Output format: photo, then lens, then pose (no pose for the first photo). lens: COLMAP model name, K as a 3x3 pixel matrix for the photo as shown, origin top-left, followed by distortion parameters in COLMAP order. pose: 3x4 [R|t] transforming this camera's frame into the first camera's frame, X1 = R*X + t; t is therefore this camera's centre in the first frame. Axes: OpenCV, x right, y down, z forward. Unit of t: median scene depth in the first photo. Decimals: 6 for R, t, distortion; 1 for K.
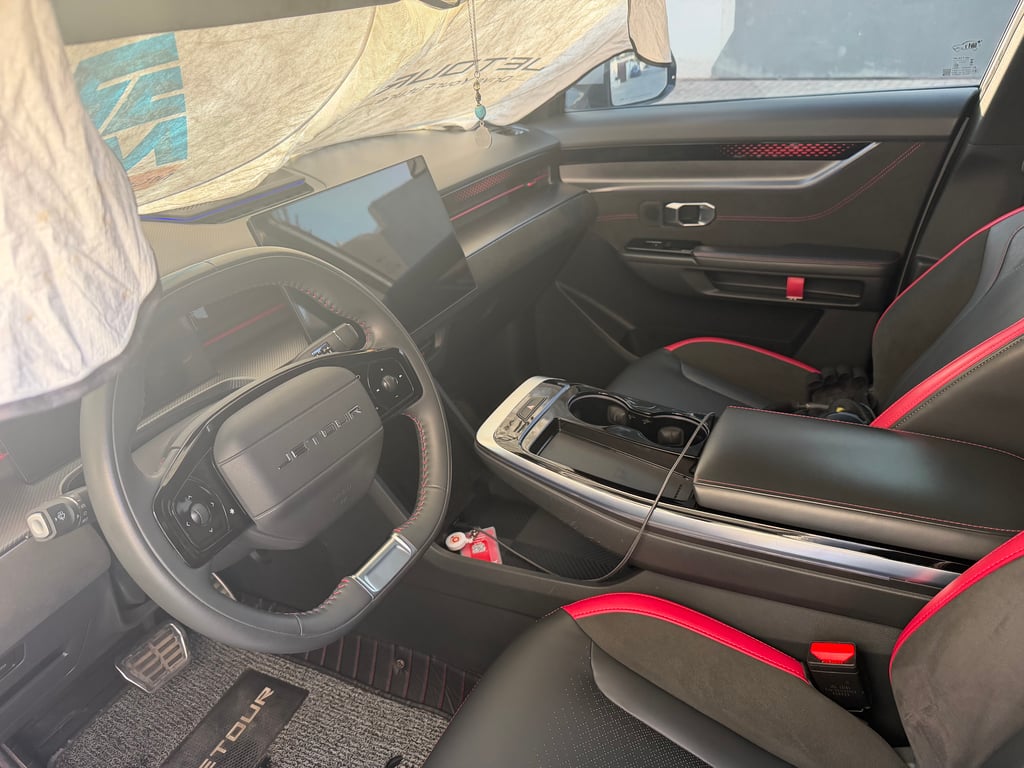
lens RADIAL K [[741.6, 0, 512.0], [0, 741.6, 384.0], [0, 0, 1]] dist [0.001237, 0.000105]
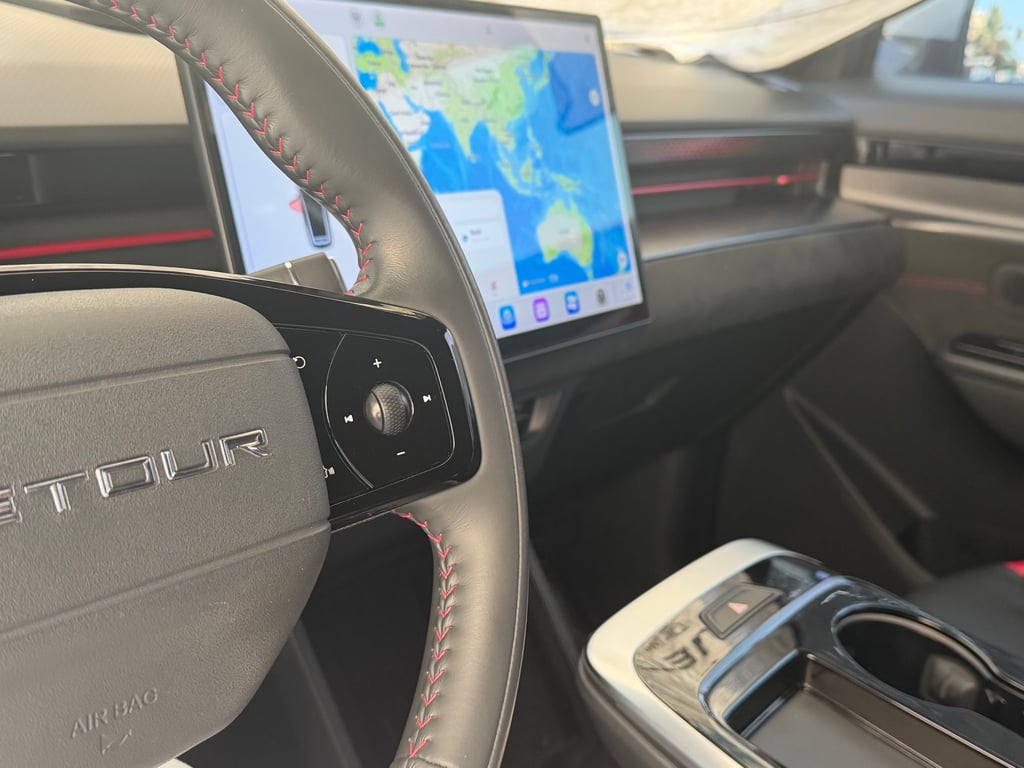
lens RADIAL K [[1137.6, 0, 512.0], [0, 1137.6, 384.0], [0, 0, 1]] dist [-0.000865, 0.002771]
pose [[0.968497, 0.214760, -0.126064, -0.033097], [-0.233557, 0.958987, -0.160610, 0.035398], [0.086401, 0.184993, 0.978934, 0.324291]]
